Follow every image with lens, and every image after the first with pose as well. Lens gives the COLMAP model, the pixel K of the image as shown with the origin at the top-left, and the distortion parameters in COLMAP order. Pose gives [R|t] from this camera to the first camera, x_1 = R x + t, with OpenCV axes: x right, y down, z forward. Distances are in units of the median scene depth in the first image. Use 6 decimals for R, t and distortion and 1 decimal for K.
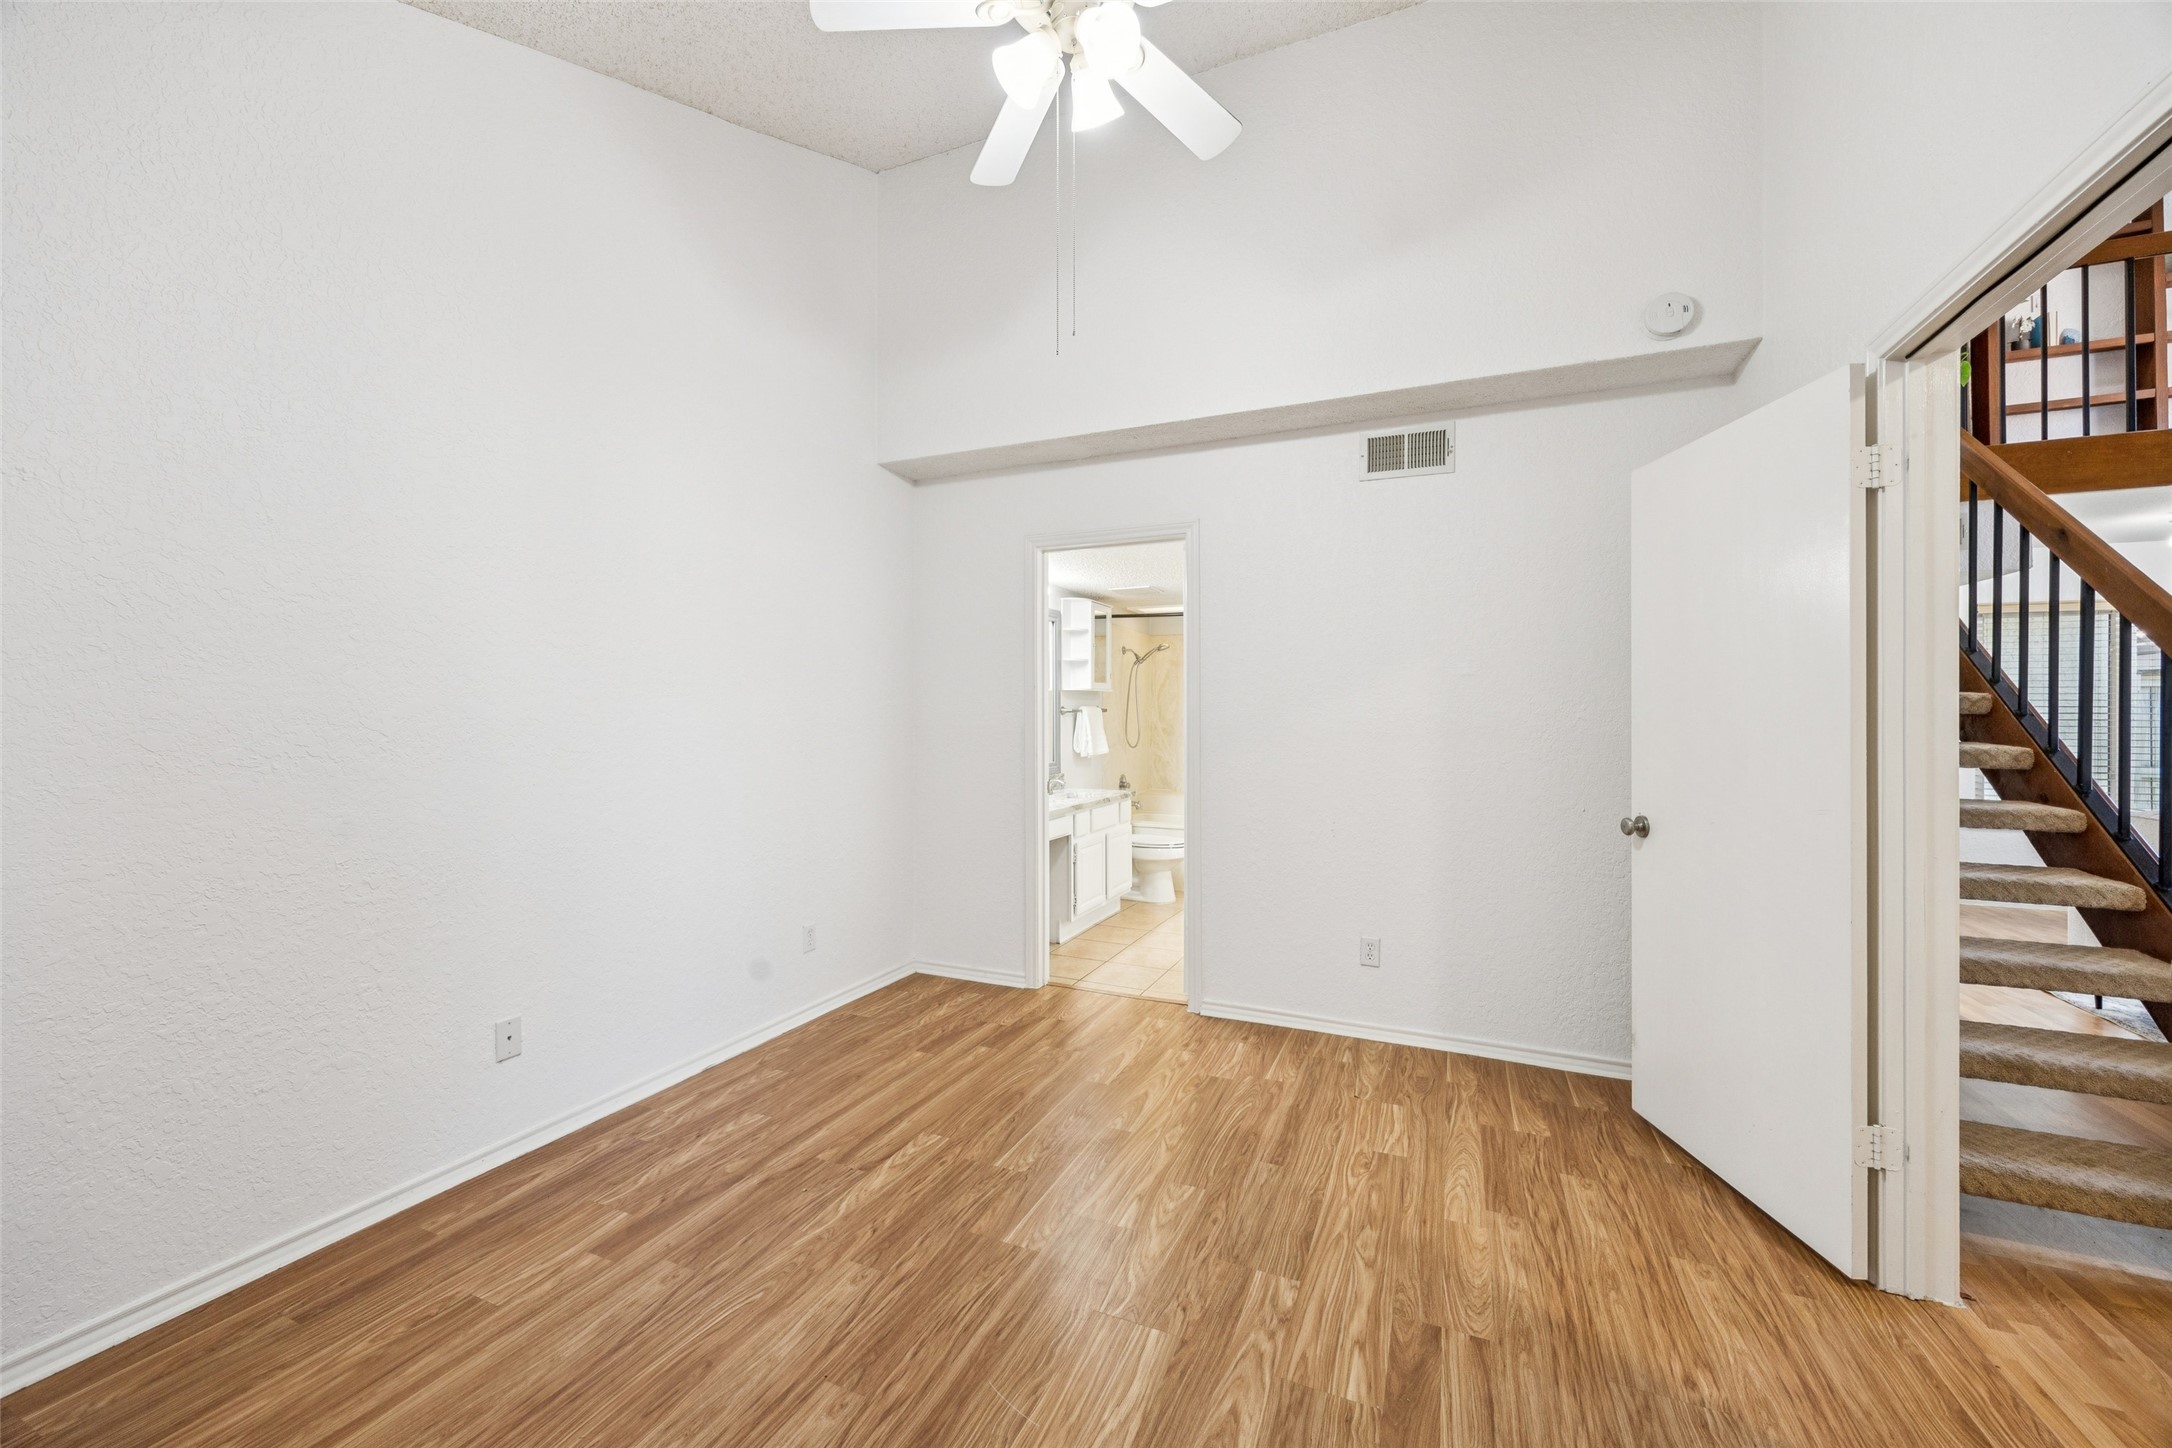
lens RADIAL K [[845.5, 0, 1092.6], [0, 845.5, 719.3], [0, 0, 1]] dist [-0.003453, -0.000543]
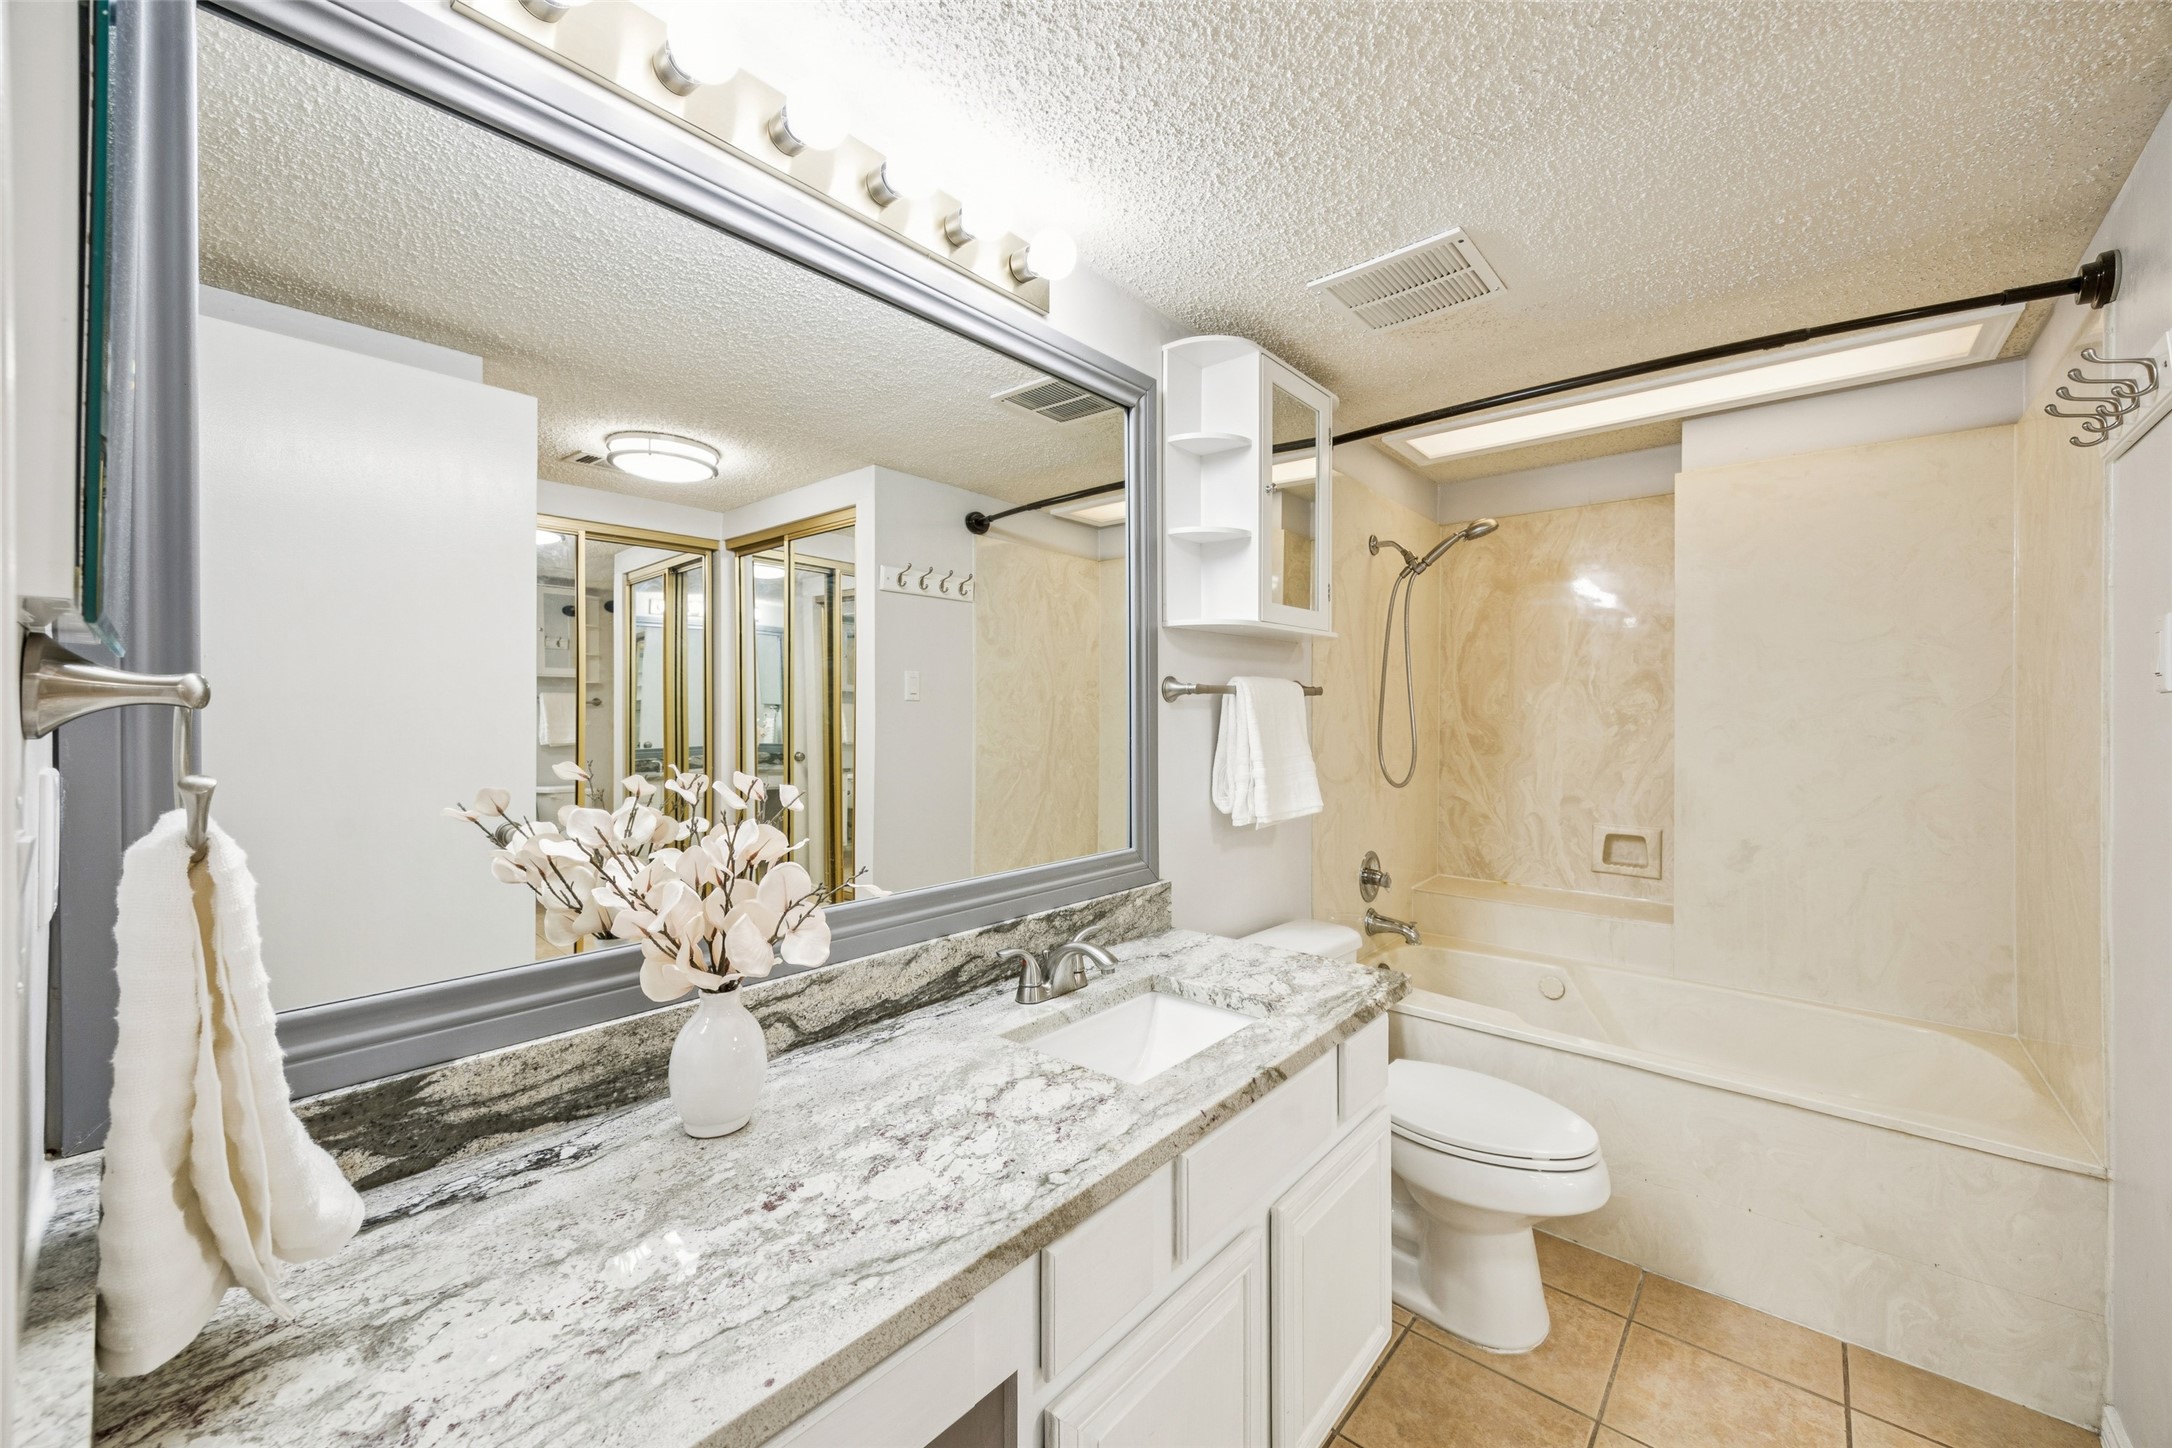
lens RADIAL K [[845.5, 0, 1090.8], [0, 845.5, 724.5], [0, 0, 1]] dist [-0.003453, -0.000543]
pose [[0.954754, -0.002404, -0.297387, 0.031895], [0.003201, 0.999992, 0.002191, 0.003103], [0.297379, -0.003044, 0.954755, 0.659655]]
